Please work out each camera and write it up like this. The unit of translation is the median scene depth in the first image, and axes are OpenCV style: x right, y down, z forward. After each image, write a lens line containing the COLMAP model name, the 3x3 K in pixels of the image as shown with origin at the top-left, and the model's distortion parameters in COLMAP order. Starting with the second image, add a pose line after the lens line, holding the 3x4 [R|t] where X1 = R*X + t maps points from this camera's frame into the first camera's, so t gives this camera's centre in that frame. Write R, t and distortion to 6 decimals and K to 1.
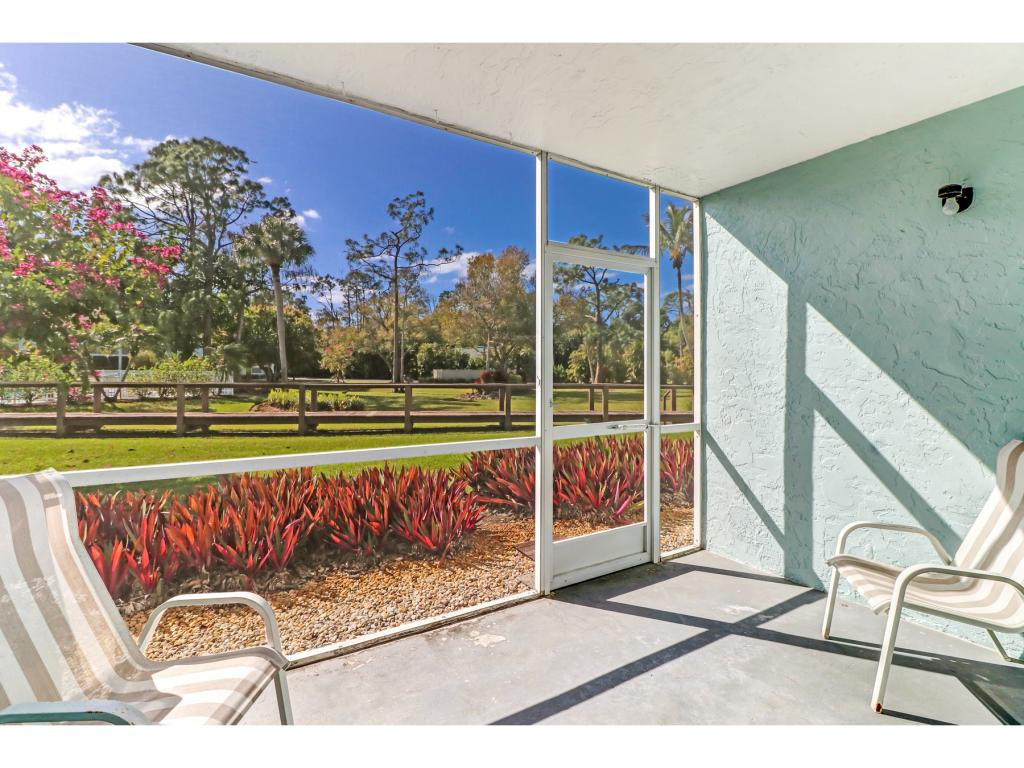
lens RADIAL K [[487.2, 0, 504.2], [0, 487.2, 375.5], [0, 0, 1]] dist [0.016749, -0.000648]
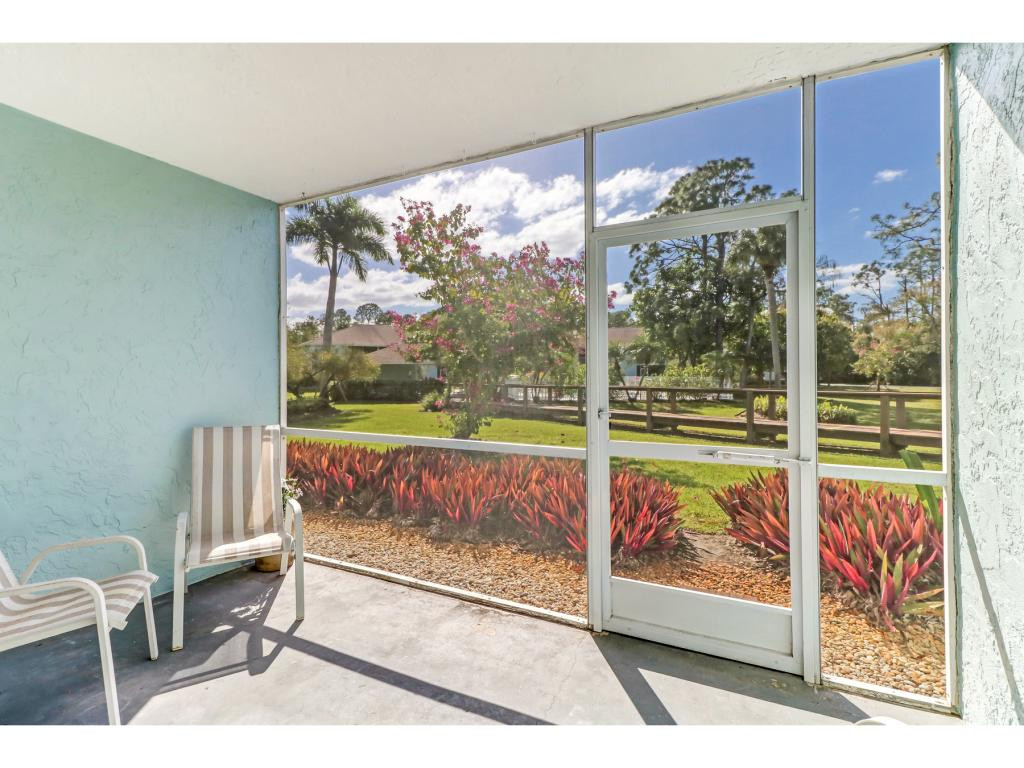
lens RADIAL K [[489.4, 0, 503.4], [0, 489.4, 380.1], [0, 0, 1]] dist [0.035035, -0.020322]
pose [[0.525817, 0.000667, -0.850597, 0.095098], [-0.002144, 0.999998, -0.000541, -0.000151], [0.850595, 0.002108, 0.525817, 0.049459]]
